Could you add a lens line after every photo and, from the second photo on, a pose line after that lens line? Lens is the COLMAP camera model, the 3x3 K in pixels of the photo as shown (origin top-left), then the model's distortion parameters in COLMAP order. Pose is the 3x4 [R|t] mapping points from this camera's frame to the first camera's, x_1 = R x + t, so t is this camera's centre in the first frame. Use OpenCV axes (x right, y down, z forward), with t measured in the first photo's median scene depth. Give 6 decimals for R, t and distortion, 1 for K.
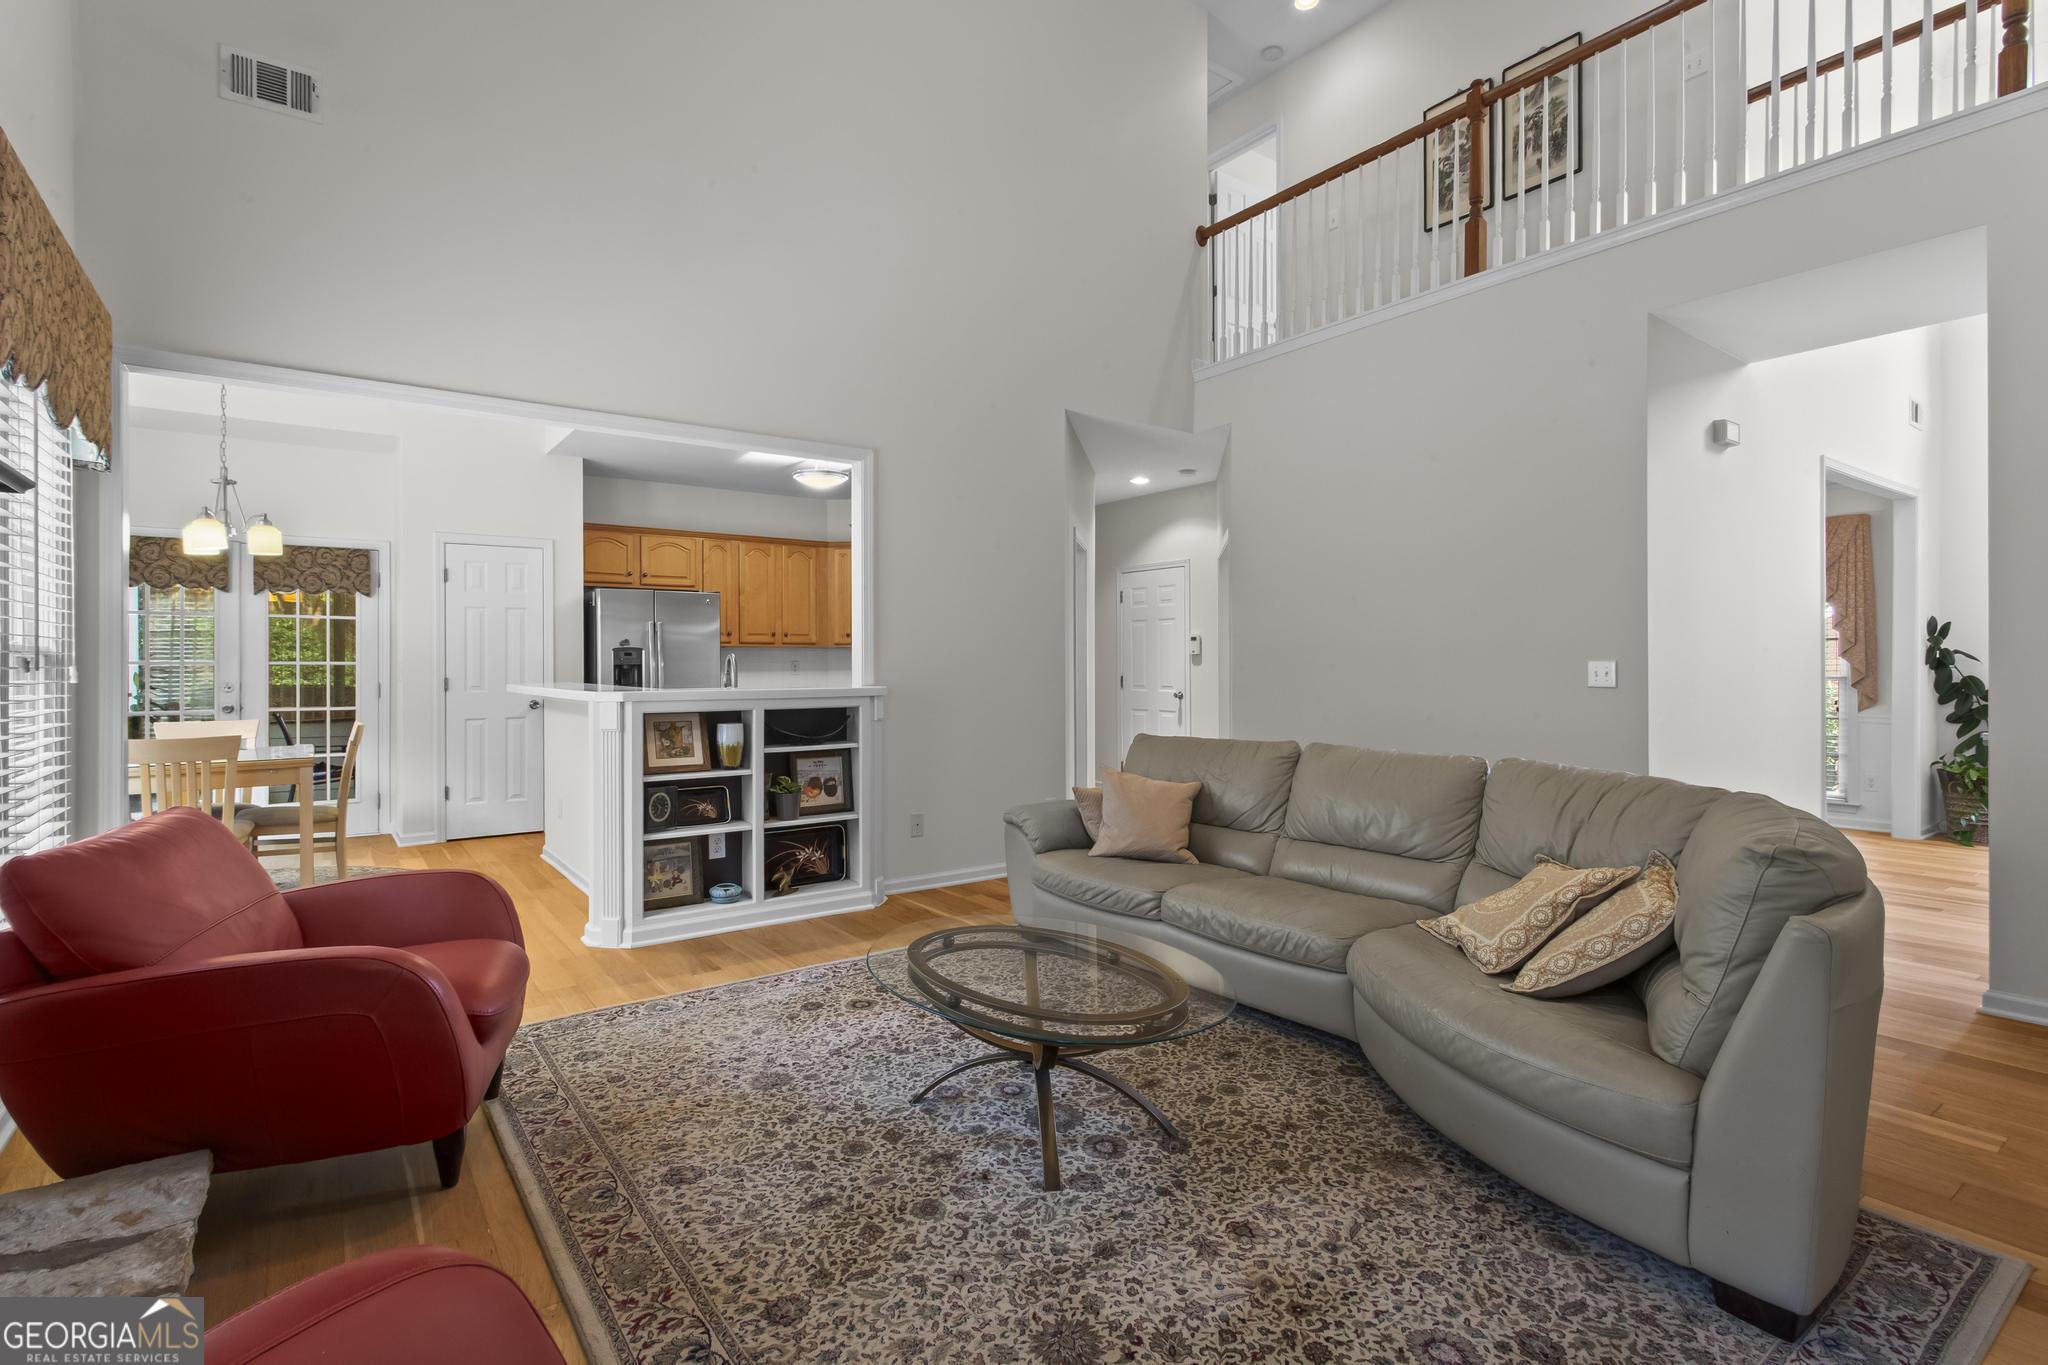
lens RADIAL K [[982.4, 0, 1028.1], [0, 982.4, 684.4], [0, 0, 1]] dist [0.011145, -0.001653]
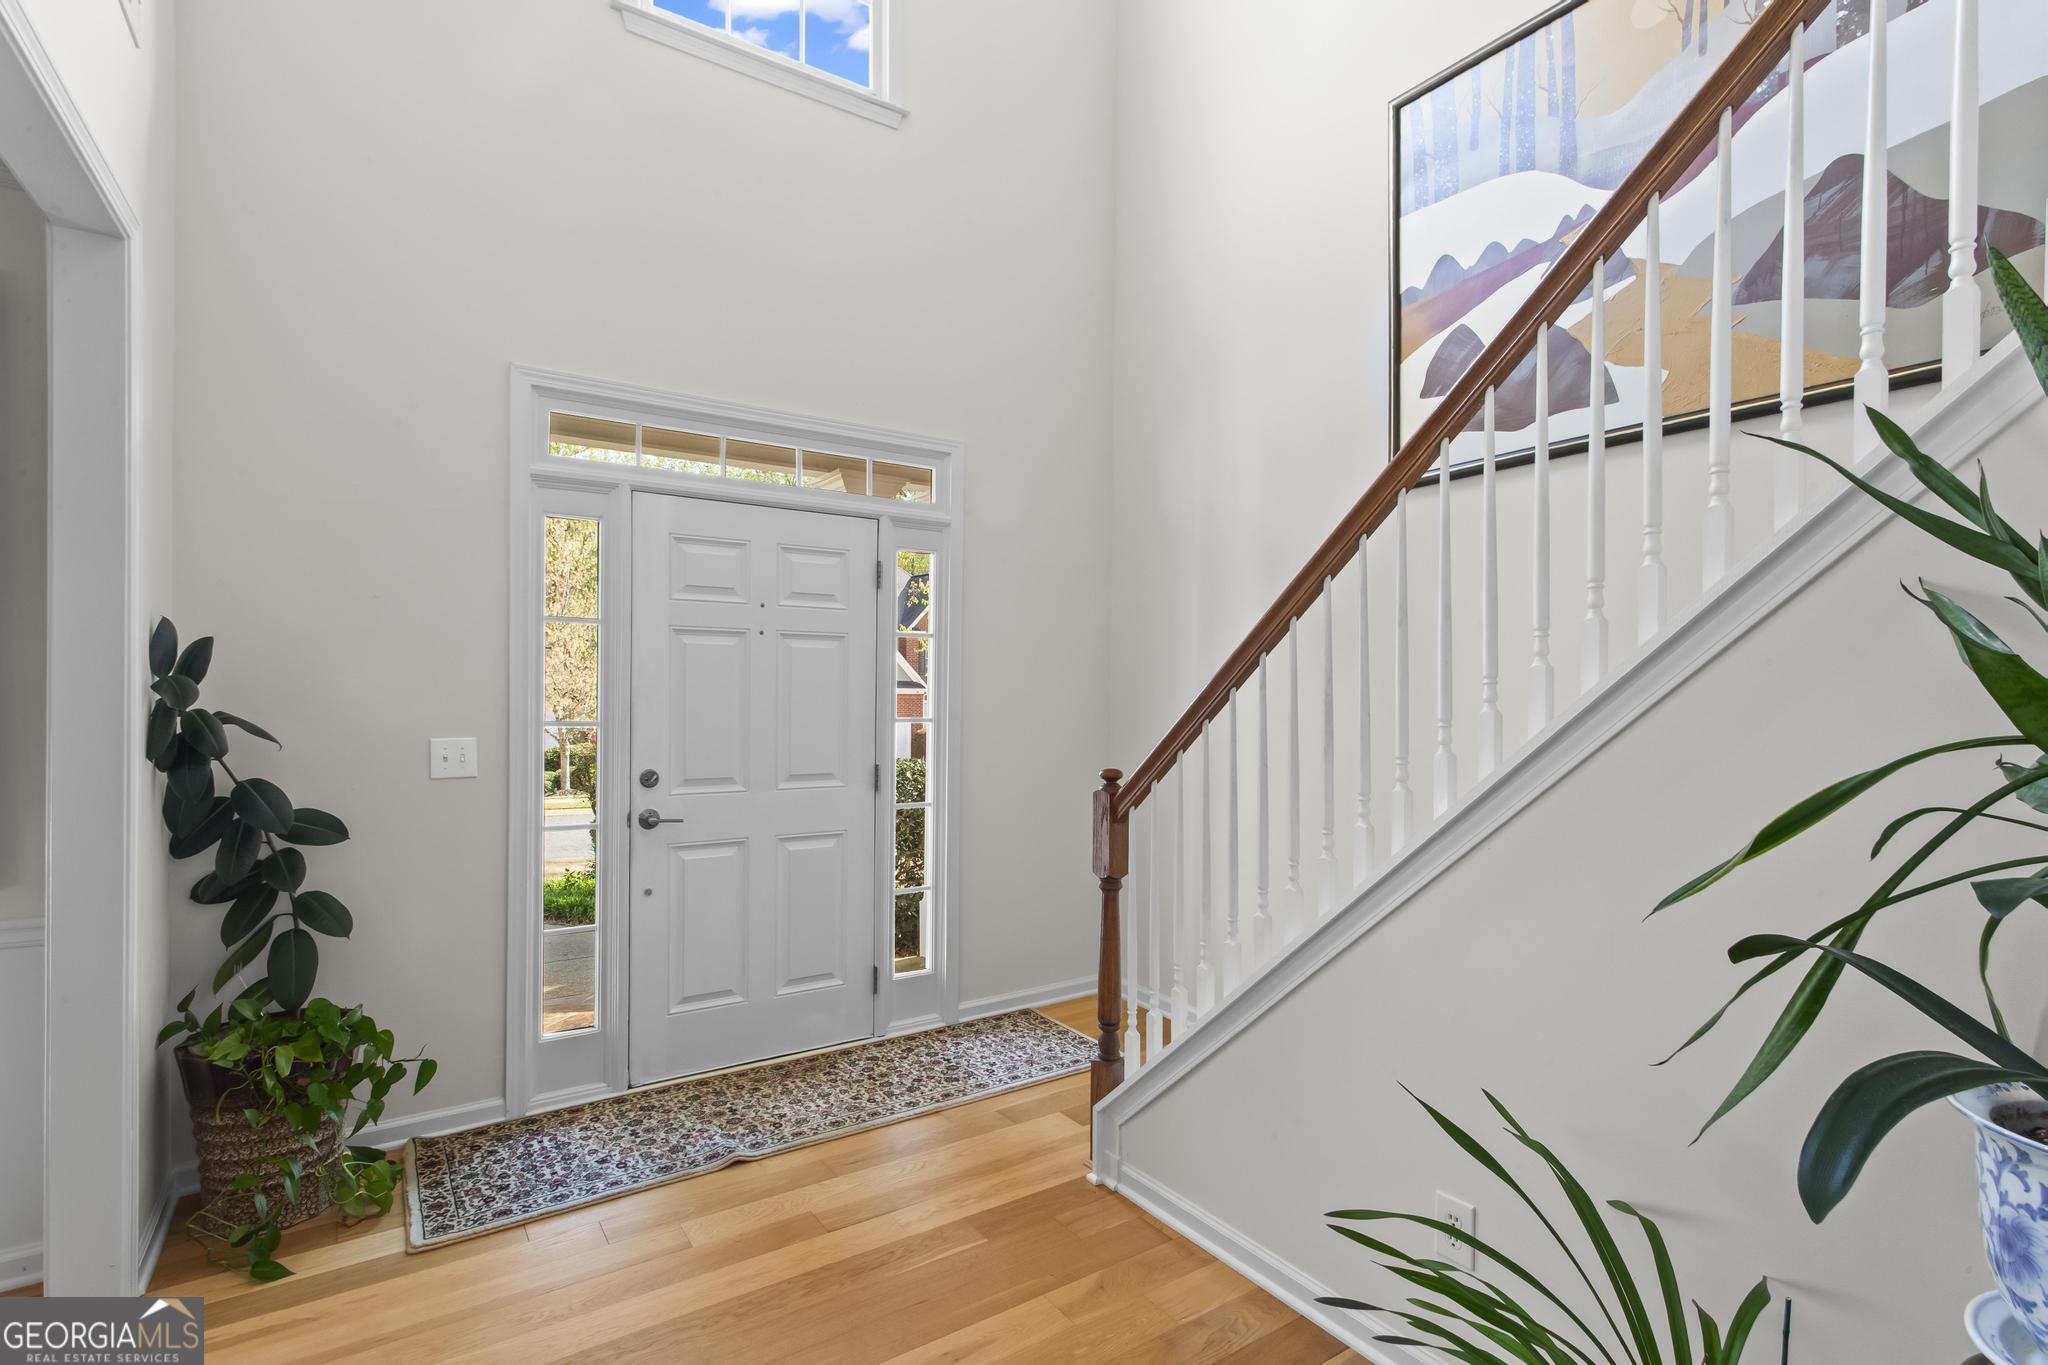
lens RADIAL K [[982.4, 0, 1014.3], [0, 982.4, 687.7], [0, 0, 1]] dist [0.011145, -0.001653]
pose [[0.052369, 0.002871, 0.998624, 0.579333], [0.011663, 0.999926, -0.003486, -0.039587], [-0.998560, 0.011829, 0.052331, 0.681757]]
